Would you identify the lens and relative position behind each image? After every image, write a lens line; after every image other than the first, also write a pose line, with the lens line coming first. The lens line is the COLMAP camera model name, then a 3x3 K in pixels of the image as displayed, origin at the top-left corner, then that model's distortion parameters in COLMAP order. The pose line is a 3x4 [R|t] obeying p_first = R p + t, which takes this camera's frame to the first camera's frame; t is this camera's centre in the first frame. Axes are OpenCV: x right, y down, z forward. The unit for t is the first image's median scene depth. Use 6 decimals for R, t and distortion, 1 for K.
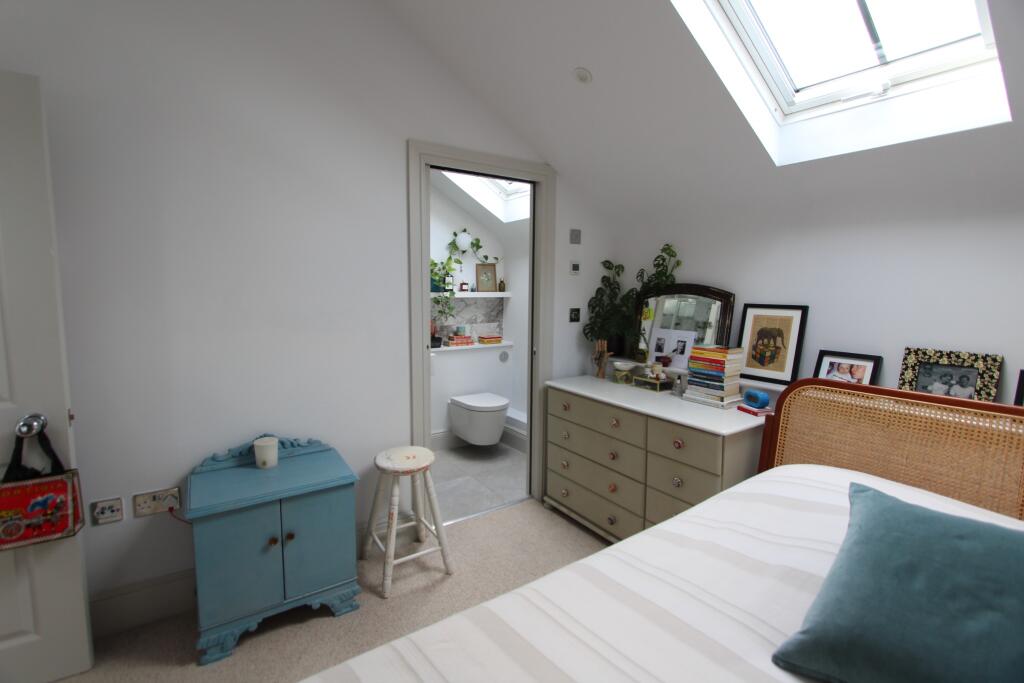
lens RADIAL K [[470.4, 0, 512.5], [0, 470.4, 339.6], [0, 0, 1]] dist [-0.016244, 0.002218]
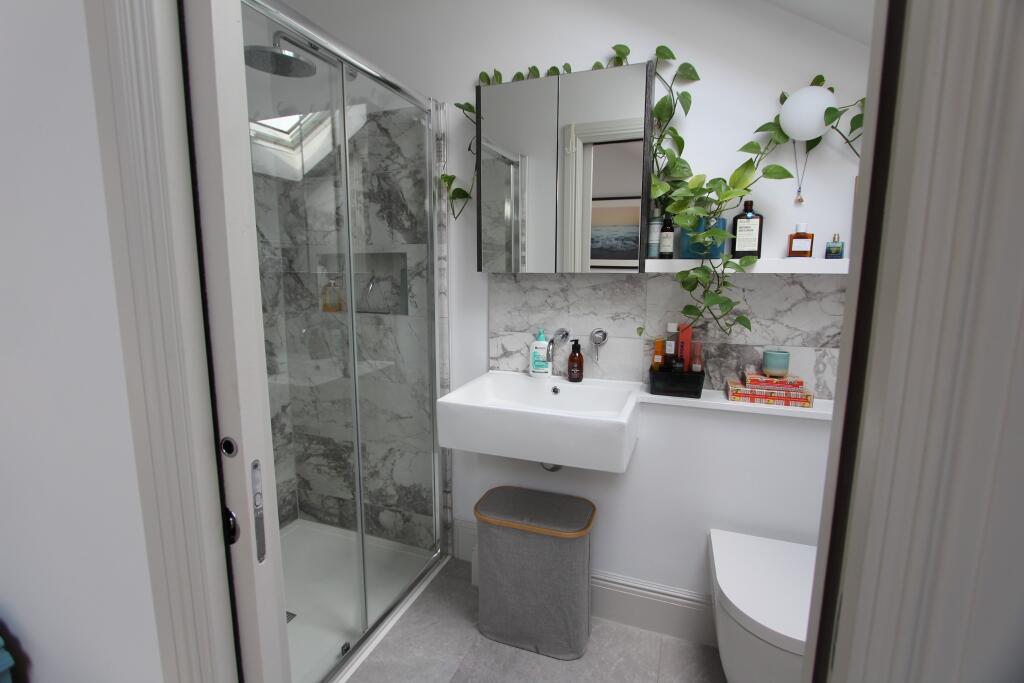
lens RADIAL K [[470.4, 0, 512.7], [0, 470.4, 337.8], [0, 0, 1]] dist [-0.016244, 0.002218]
pose [[0.572730, 0.114193, -0.811751, 0.070975], [-0.089529, 0.993040, 0.076529, -0.048457], [0.814840, 0.028844, 0.578968, 0.613452]]
